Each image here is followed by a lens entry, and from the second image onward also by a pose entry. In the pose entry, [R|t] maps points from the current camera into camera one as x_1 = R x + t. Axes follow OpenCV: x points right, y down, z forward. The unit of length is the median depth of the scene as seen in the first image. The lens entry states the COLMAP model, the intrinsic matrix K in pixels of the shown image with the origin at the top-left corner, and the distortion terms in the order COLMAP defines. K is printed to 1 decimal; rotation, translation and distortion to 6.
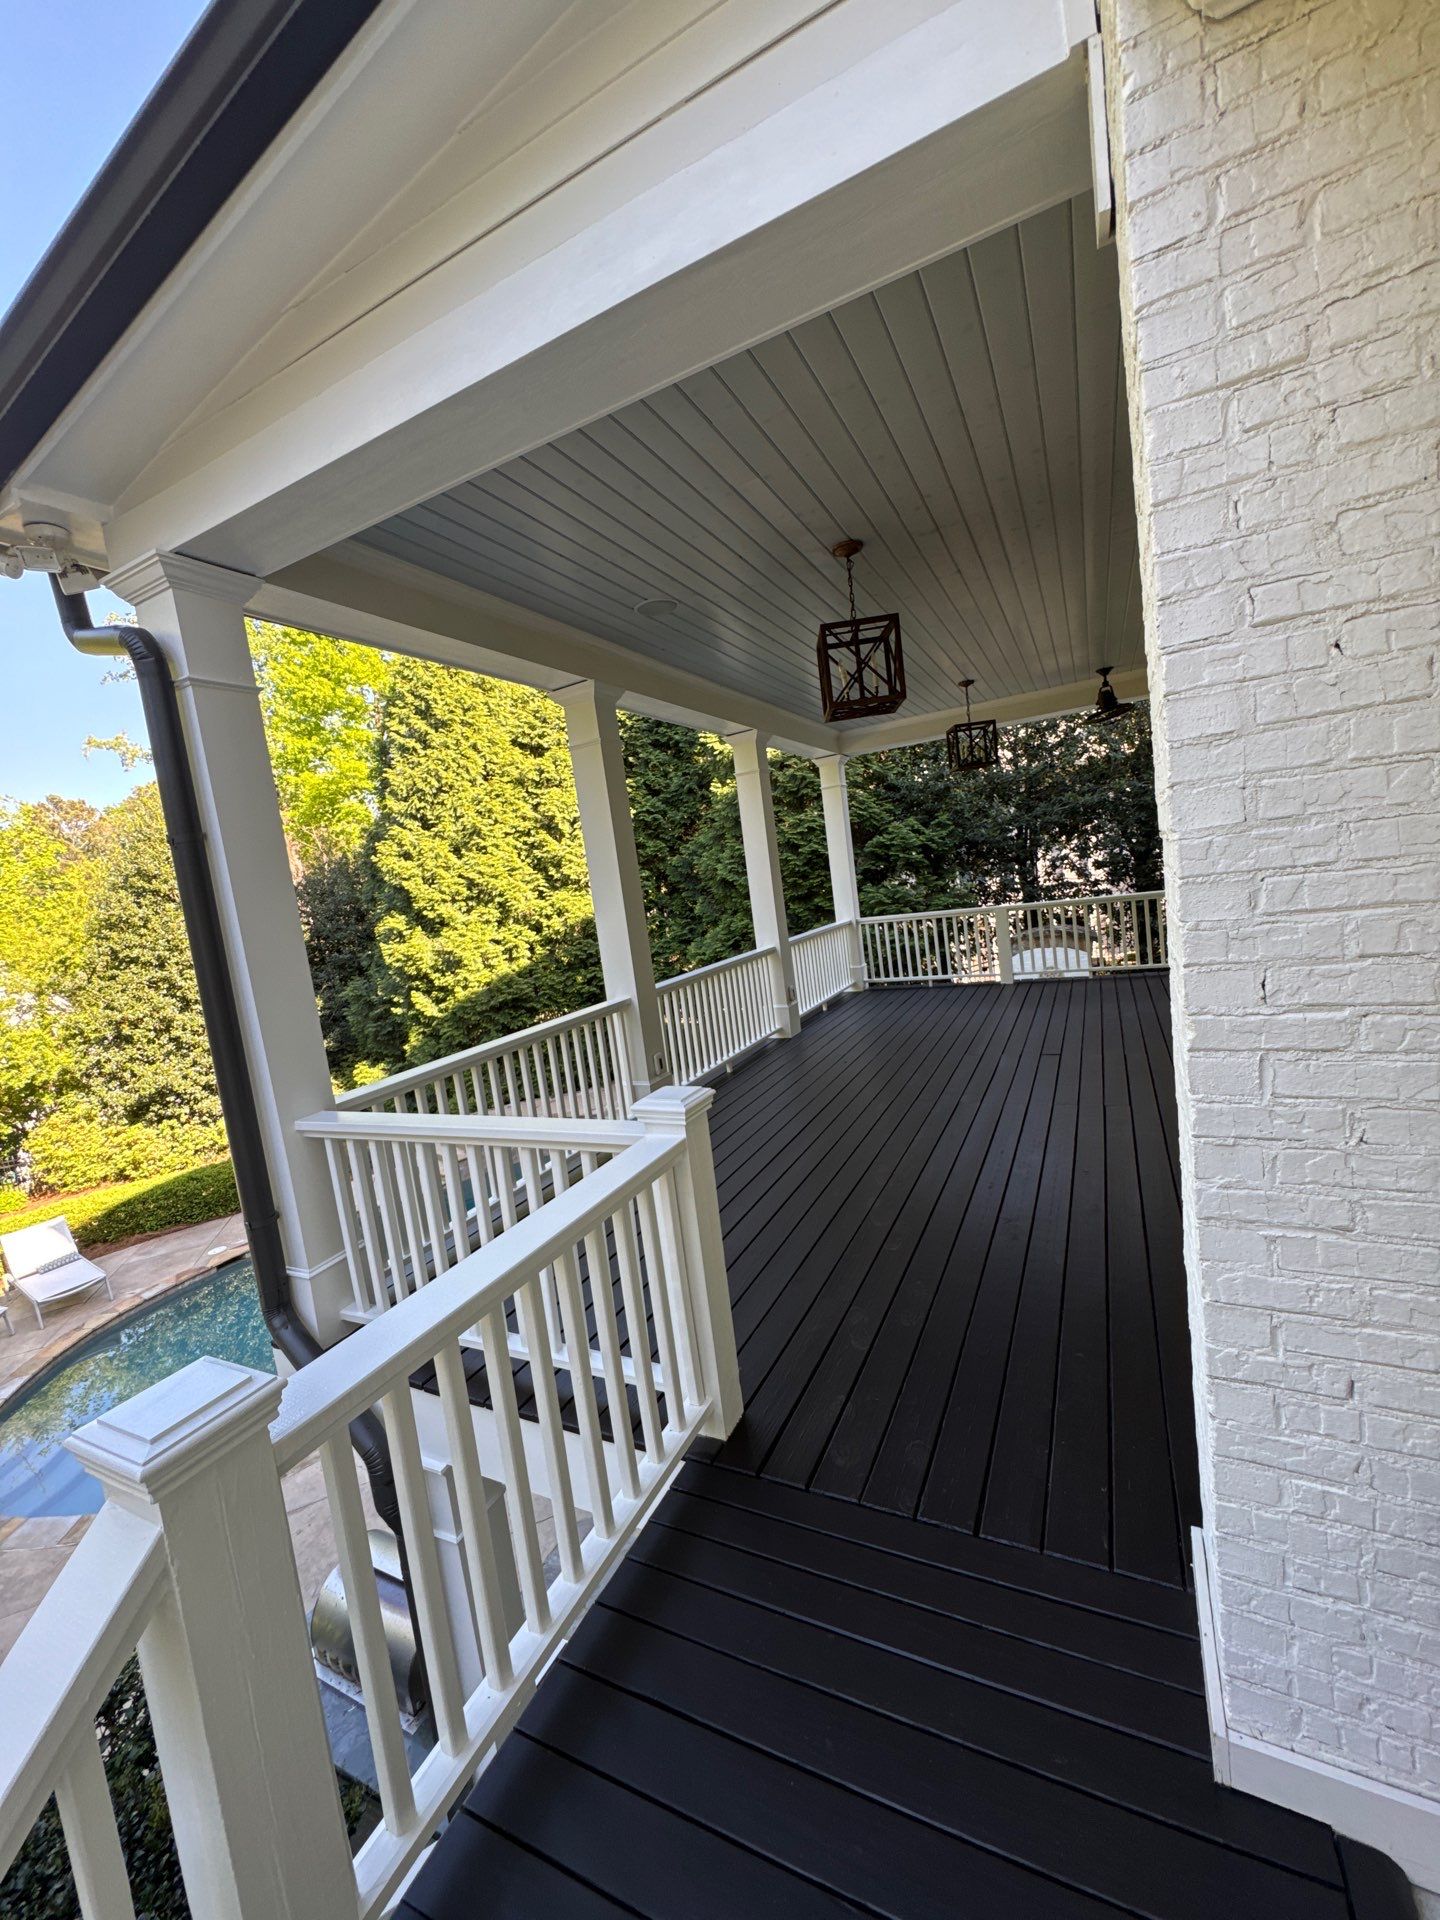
lens RADIAL K [[765.7, 0, 720.0], [0, 765.7, 960.0], [0, 0, 1]] dist [-0.001839, -0.000243]
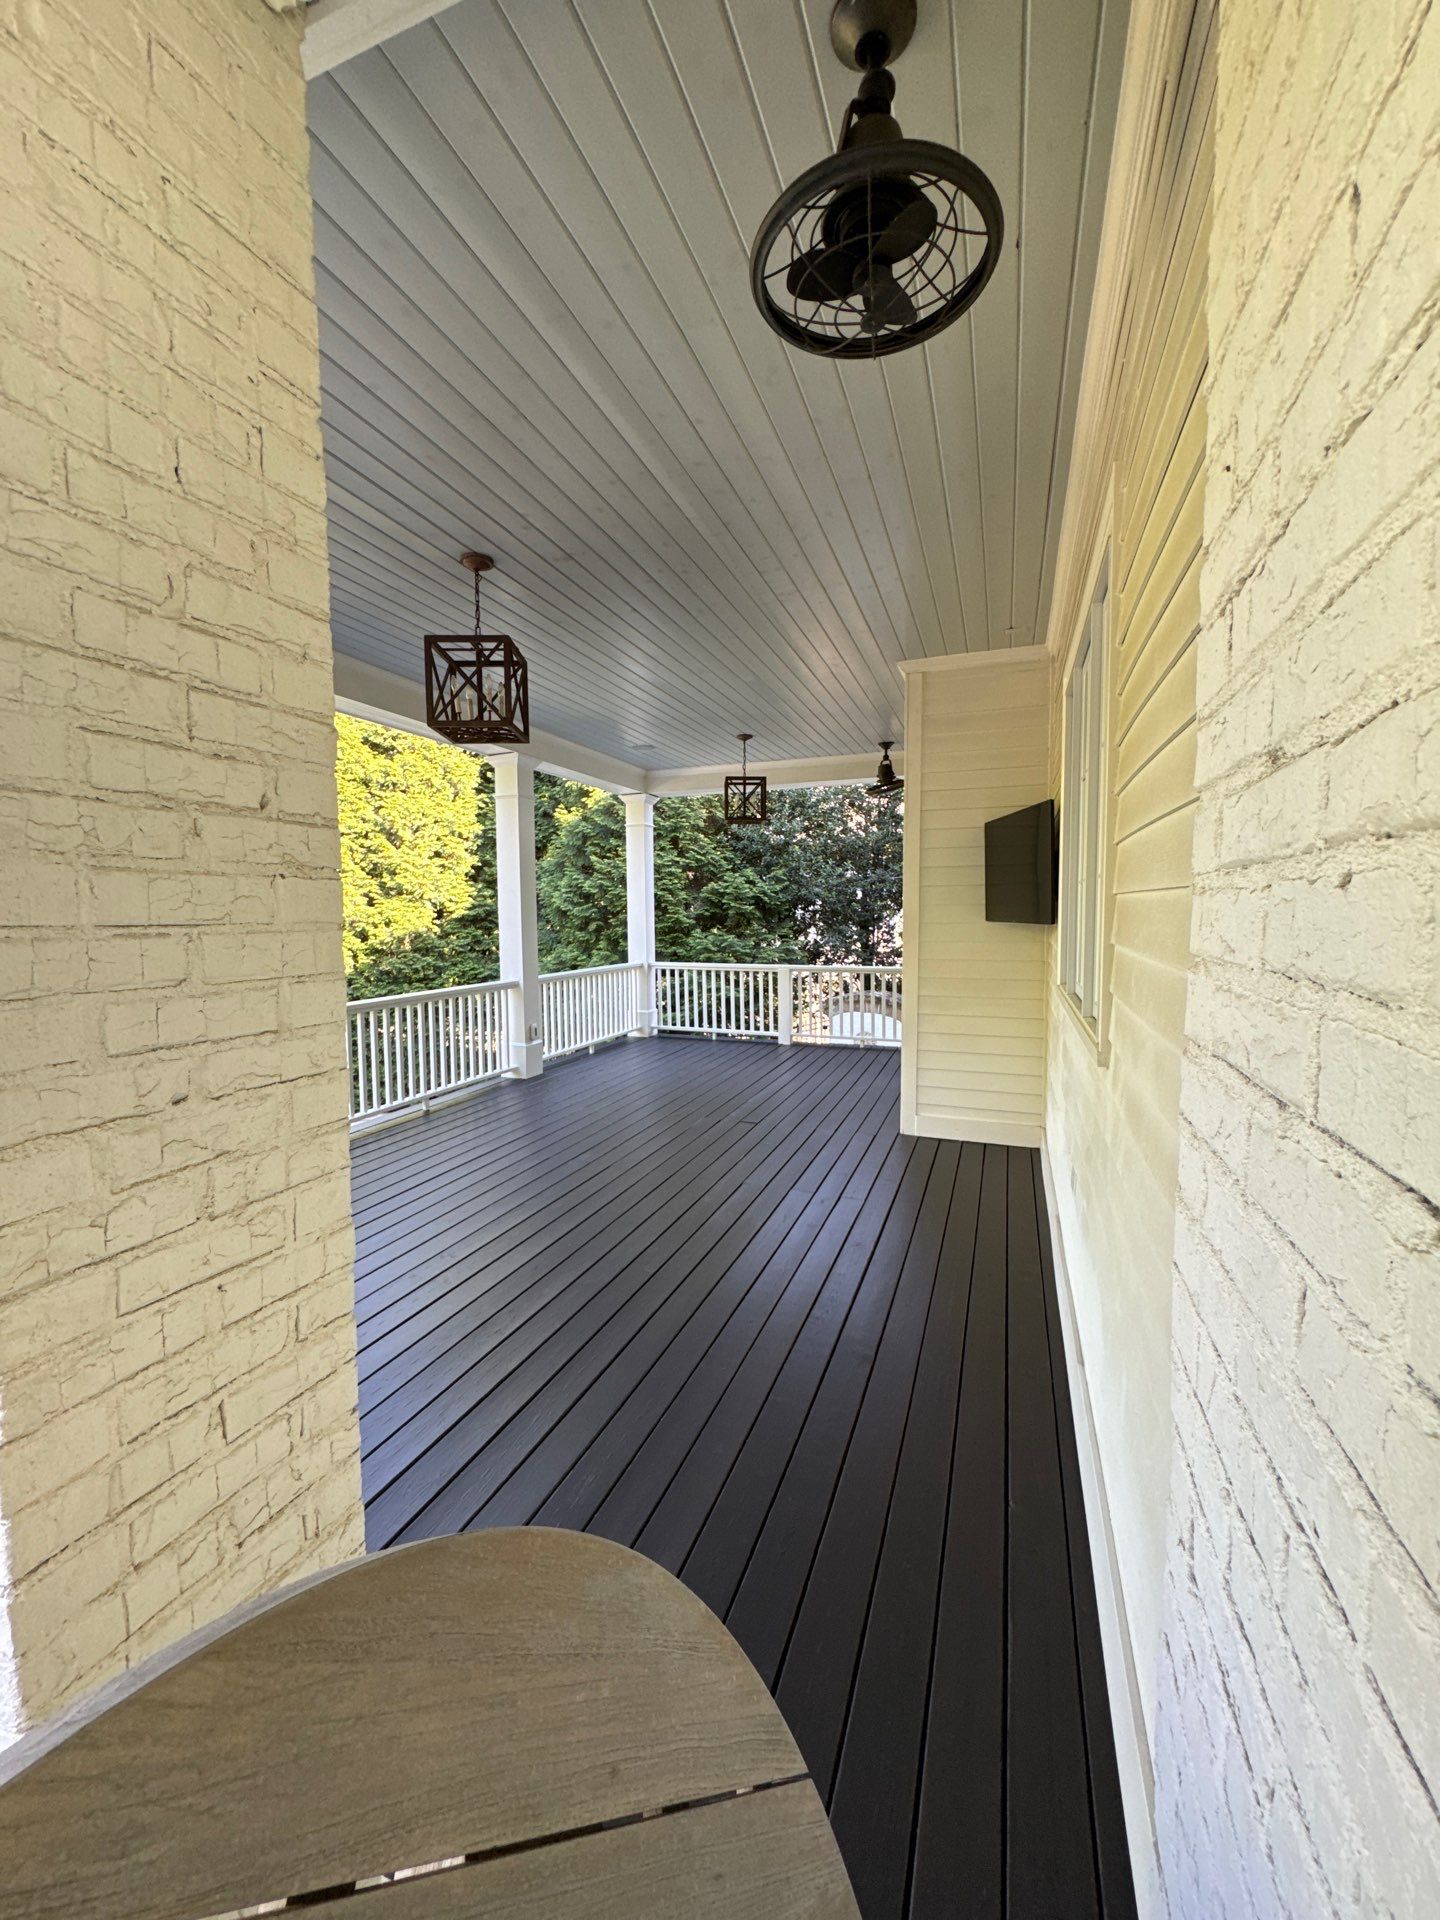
lens RADIAL K [[765.7, 0, 720.0], [0, 765.7, 960.0], [0, 0, 1]] dist [-0.001839, -0.000243]
pose [[0.988314, 0.111139, 0.104320, 0.121820], [-0.106099, 0.992958, -0.052697, -0.010785], [-0.109442, 0.041013, 0.993147, 0.017068]]
